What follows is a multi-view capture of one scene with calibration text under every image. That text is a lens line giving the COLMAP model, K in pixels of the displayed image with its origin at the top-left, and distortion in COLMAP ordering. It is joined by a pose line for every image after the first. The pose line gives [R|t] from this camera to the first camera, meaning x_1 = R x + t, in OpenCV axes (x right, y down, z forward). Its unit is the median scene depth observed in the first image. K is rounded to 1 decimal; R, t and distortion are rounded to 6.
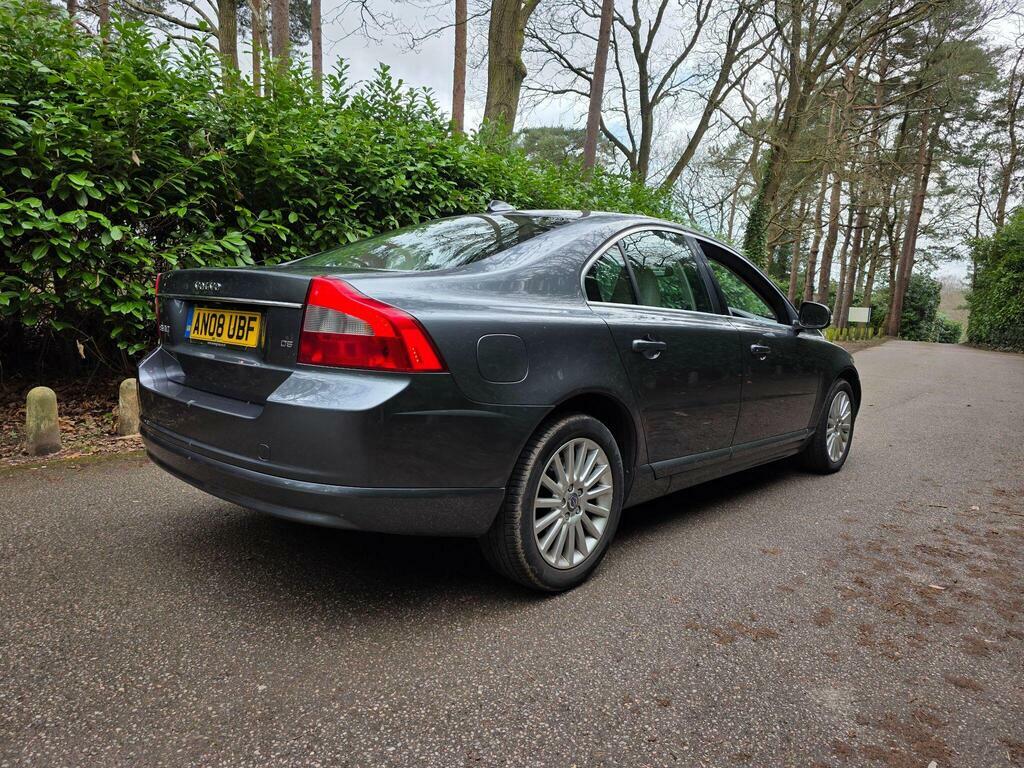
lens RADIAL K [[692.0, 0, 507.7], [0, 692.0, 373.6], [0, 0, 1]] dist [0.055050, -0.048779]
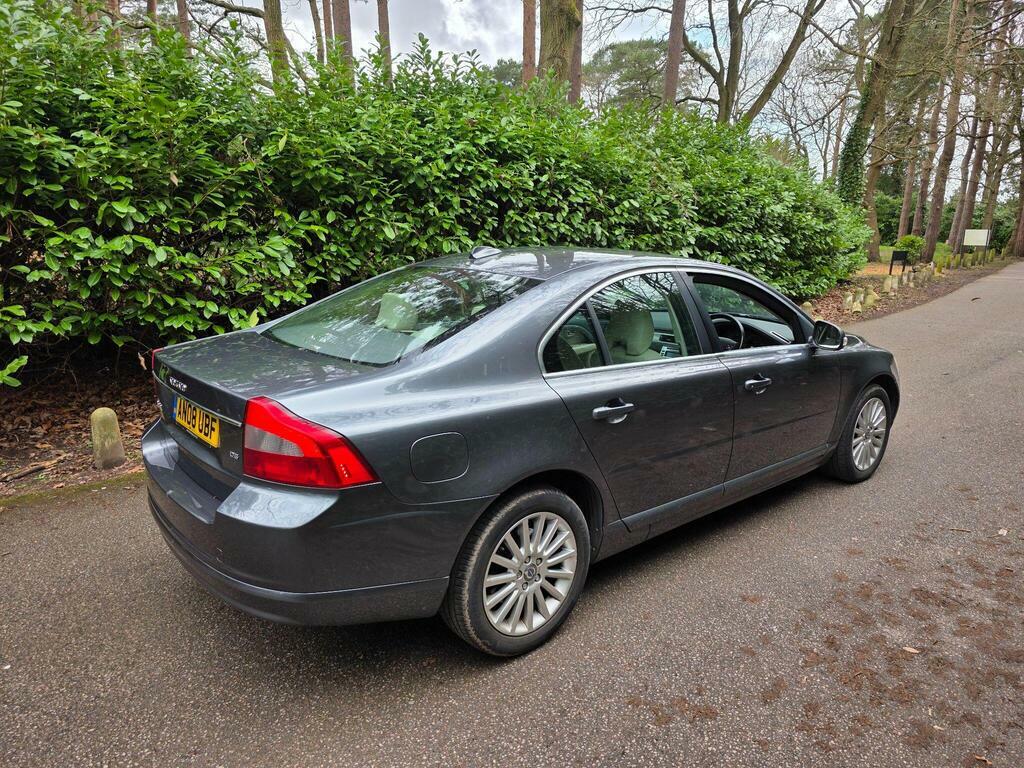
lens RADIAL K [[688.9, 0, 512.0], [0, 688.9, 384.0], [0, 0, 1]] dist [0.053914, -0.044392]
pose [[0.991489, -0.016383, -0.129154, 0.096164], [0.031108, 0.993127, 0.112828, -0.100055], [0.126418, -0.115886, 0.985185, 0.002191]]
